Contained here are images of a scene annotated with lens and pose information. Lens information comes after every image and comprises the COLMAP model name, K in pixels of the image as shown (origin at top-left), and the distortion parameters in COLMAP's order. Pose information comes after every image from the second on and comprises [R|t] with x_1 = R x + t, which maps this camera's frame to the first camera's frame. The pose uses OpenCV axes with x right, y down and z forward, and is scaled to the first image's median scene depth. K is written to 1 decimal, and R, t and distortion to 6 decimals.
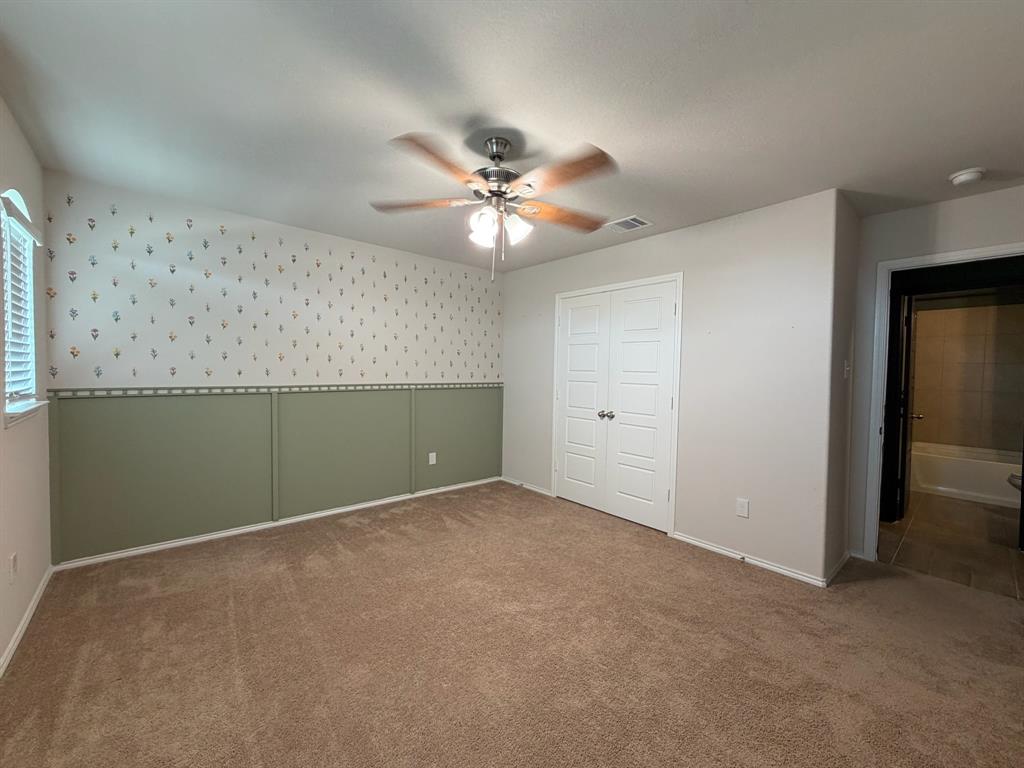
lens RADIAL K [[410.7, 0, 512.0], [0, 410.7, 384.0], [0, 0, 1]] dist [0.000851, 0.000095]
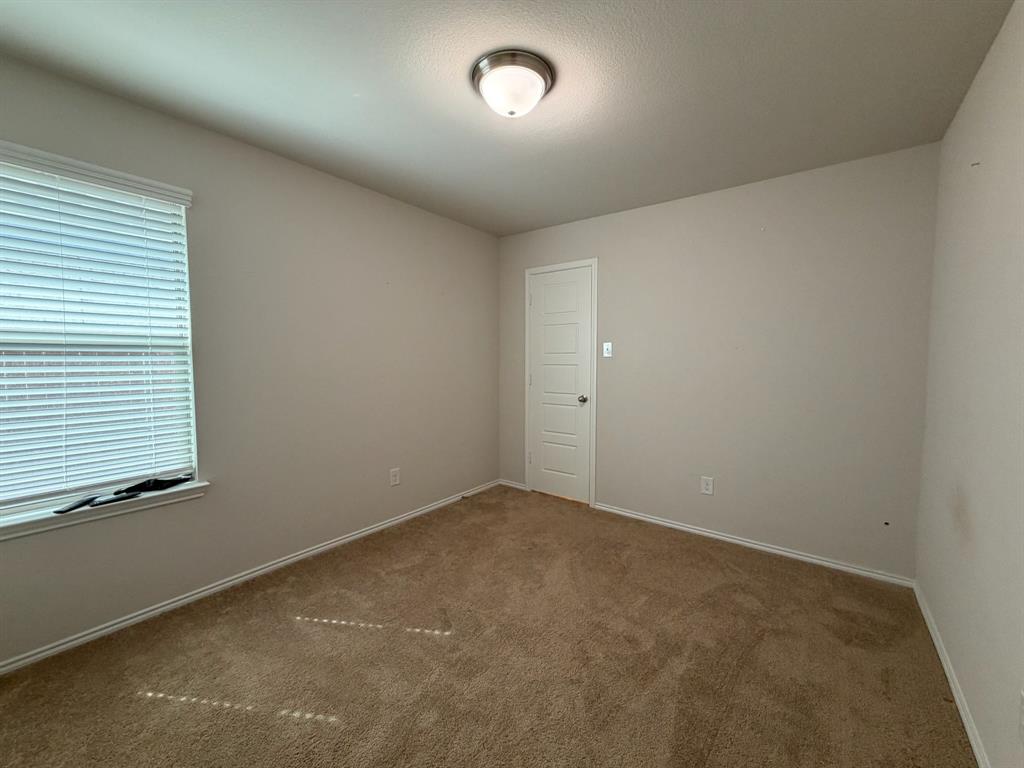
lens RADIAL K [[404.4, 0, 512.0], [0, 404.4, 384.0], [0, 0, 1]] dist [-0.000686, -0.000022]
pose [[0.979926, -0.030729, 0.196980, -0.106548], [0.022487, 0.998781, 0.043944, -0.006236], [-0.198090, -0.038632, 0.979422, 0.122131]]
